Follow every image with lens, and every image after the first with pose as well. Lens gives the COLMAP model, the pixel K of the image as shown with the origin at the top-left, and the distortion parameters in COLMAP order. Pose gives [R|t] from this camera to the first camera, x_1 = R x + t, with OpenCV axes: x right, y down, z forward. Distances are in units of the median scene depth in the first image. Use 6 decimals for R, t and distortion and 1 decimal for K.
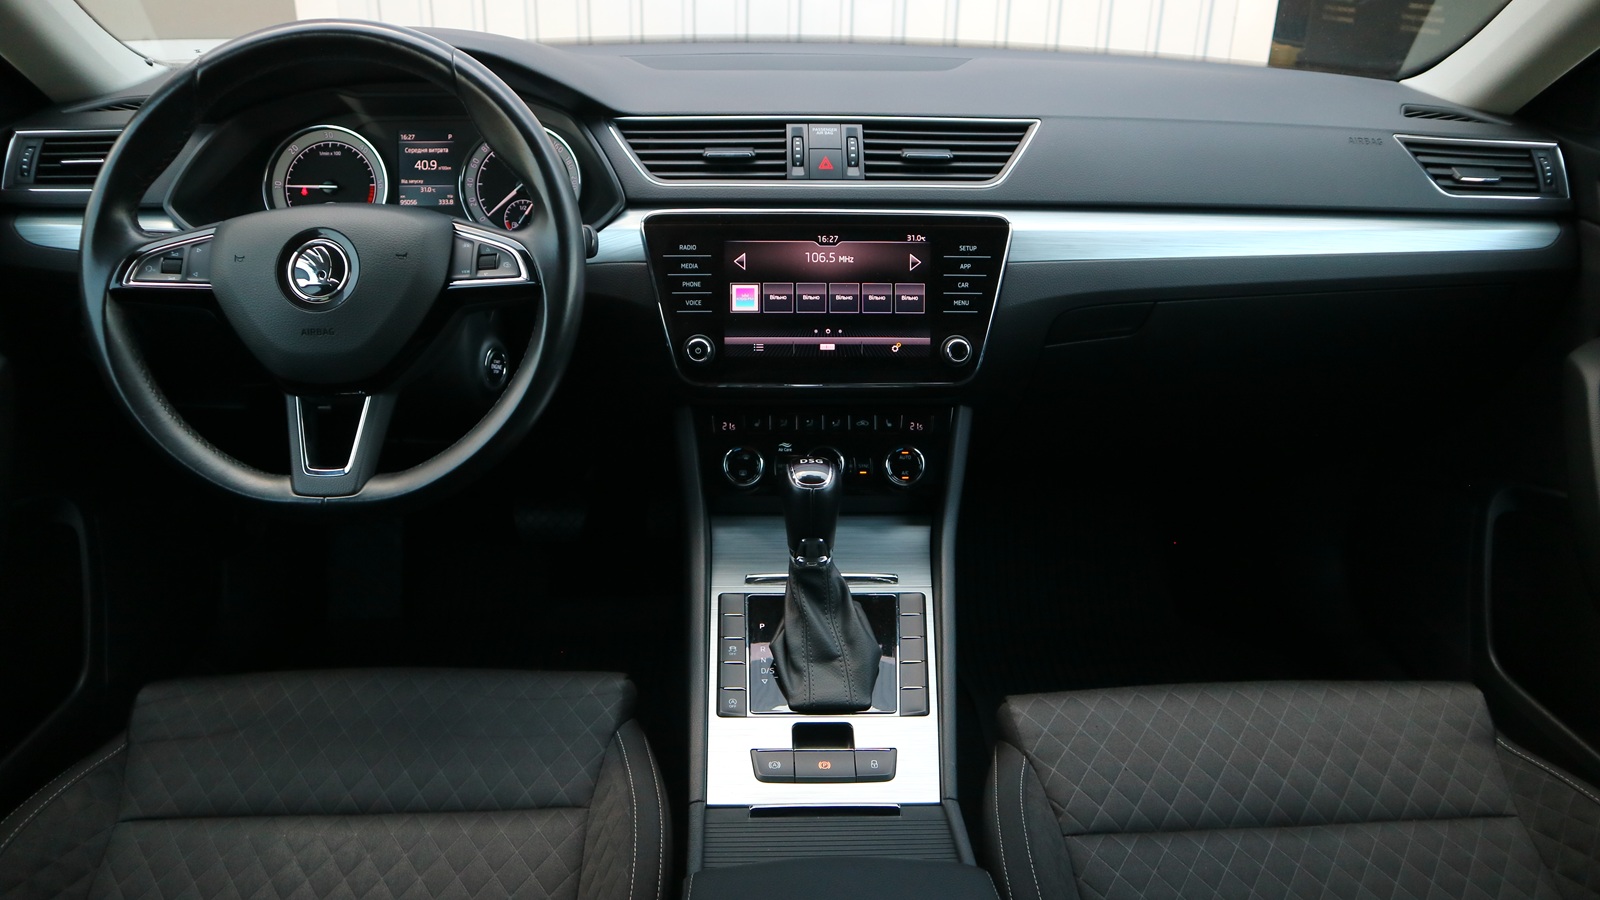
lens RADIAL K [[1141.6, 0, 797.6], [0, 1141.6, 469.6], [0, 0, 1]] dist [-0.141097, 0.102142]
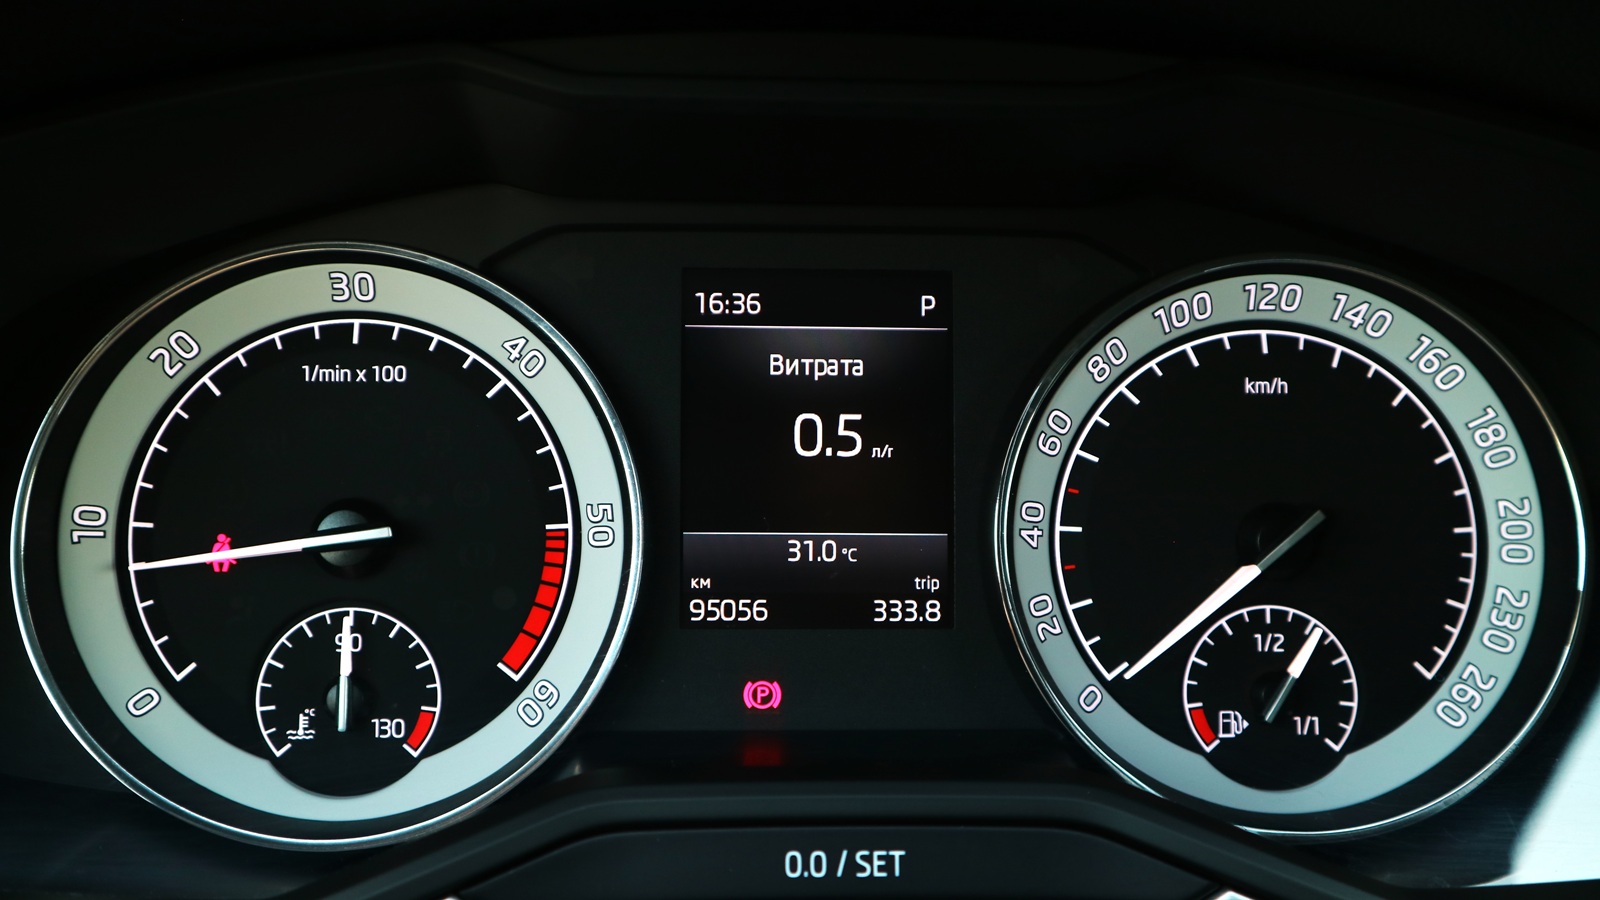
lens RADIAL K [[1658.0, 0, 800.0], [0, 1658.0, 450.0], [0, 0, 1]] dist [-0.003216, 0.014968]
pose [[0.999793, 0.003040, 0.020118, -0.378515], [-0.000114, 0.989598, -0.143863, -0.248584], [-0.020346, 0.143831, 0.989393, 0.759925]]
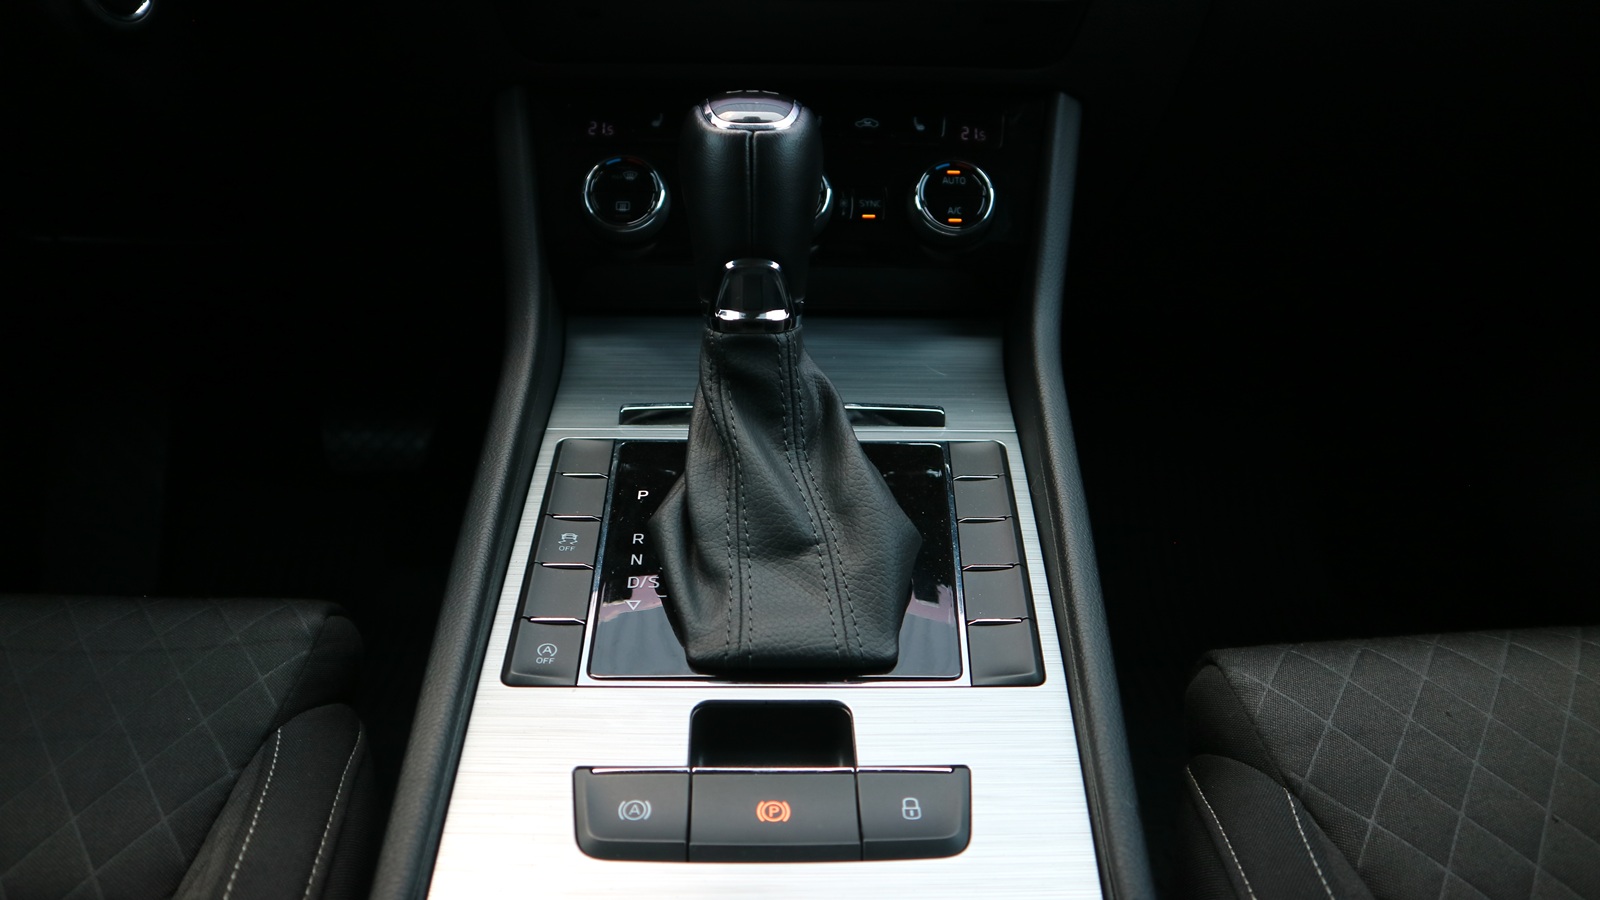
lens RADIAL K [[1141.6, 0, 797.6], [0, 1141.6, 469.6], [0, 0, 1]] dist [-0.141097, 0.102142]
pose [[0.999964, 0.002837, 0.007989, 0.024780], [-0.002296, 0.997760, -0.066854, 0.154860], [-0.008160, 0.066833, 0.997731, 0.555665]]
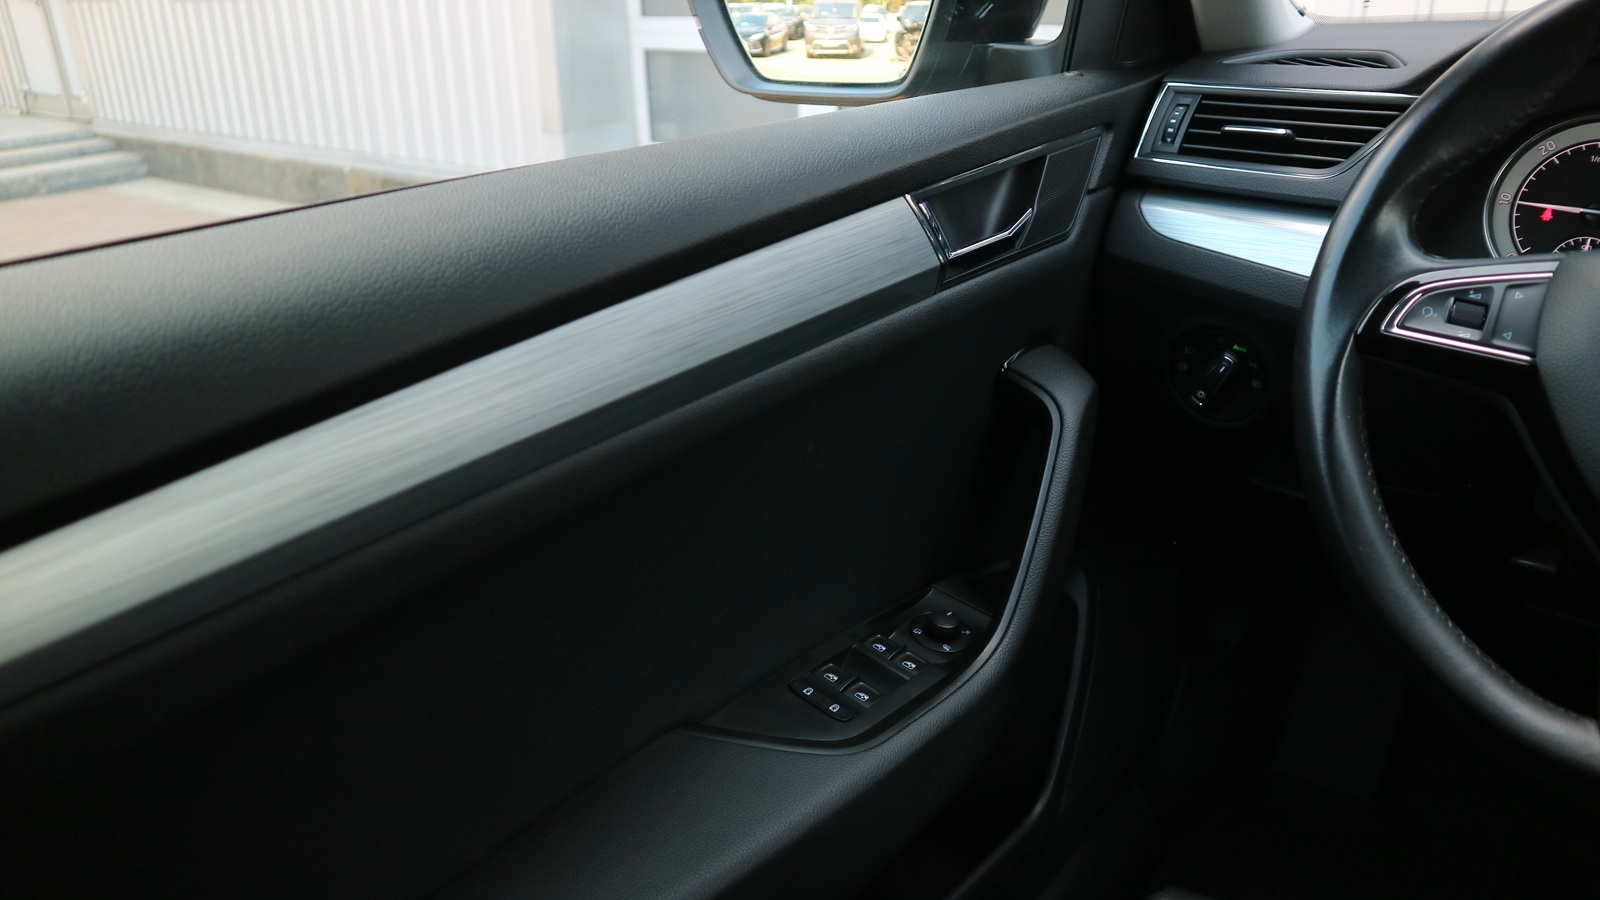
lens RADIAL K [[1167.7, 0, 800.0], [0, 1167.7, 450.0], [0, 0, 1]] dist [-0.057244, 0.004381]
pose [[0.766091, 0.231917, -0.599433, -0.385228], [-0.253272, 0.966097, 0.050089, -0.045348], [0.590727, 0.113447, 0.798856, 0.252765]]
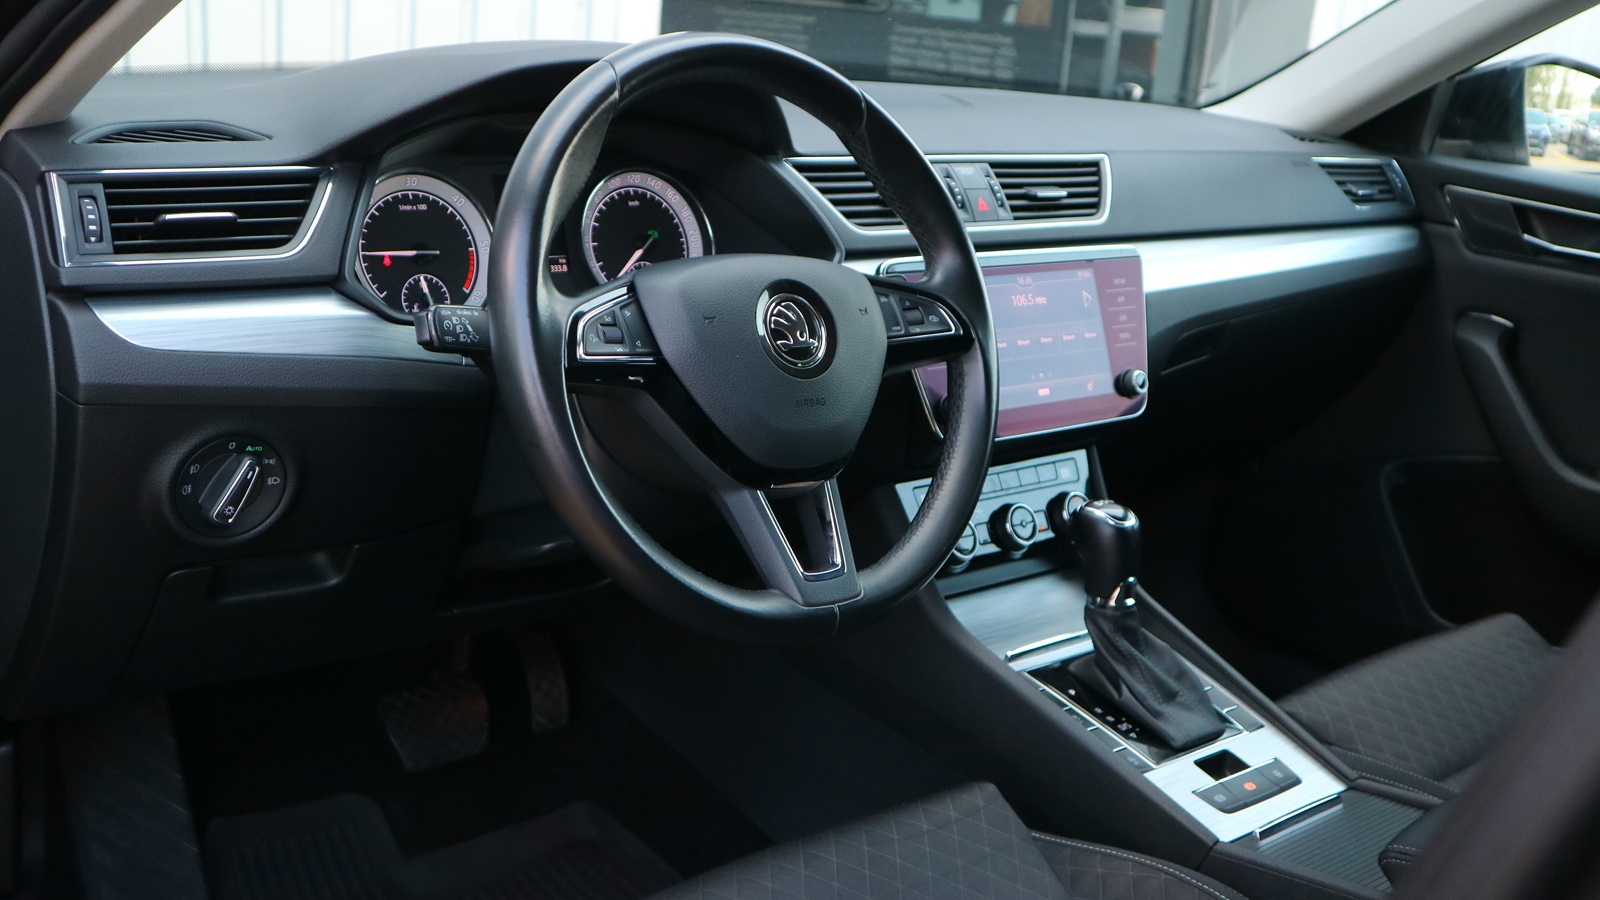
lens RADIAL K [[1658.0, 0, 800.0], [0, 1658.0, 450.0], [0, 0, 1]] dist [-0.003216, 0.014968]
pose [[0.774471, -0.120827, 0.620964, -1.003680], [0.210123, 0.974994, -0.072352, -0.002061], [-0.596694, 0.186514, 0.780493, 0.046476]]
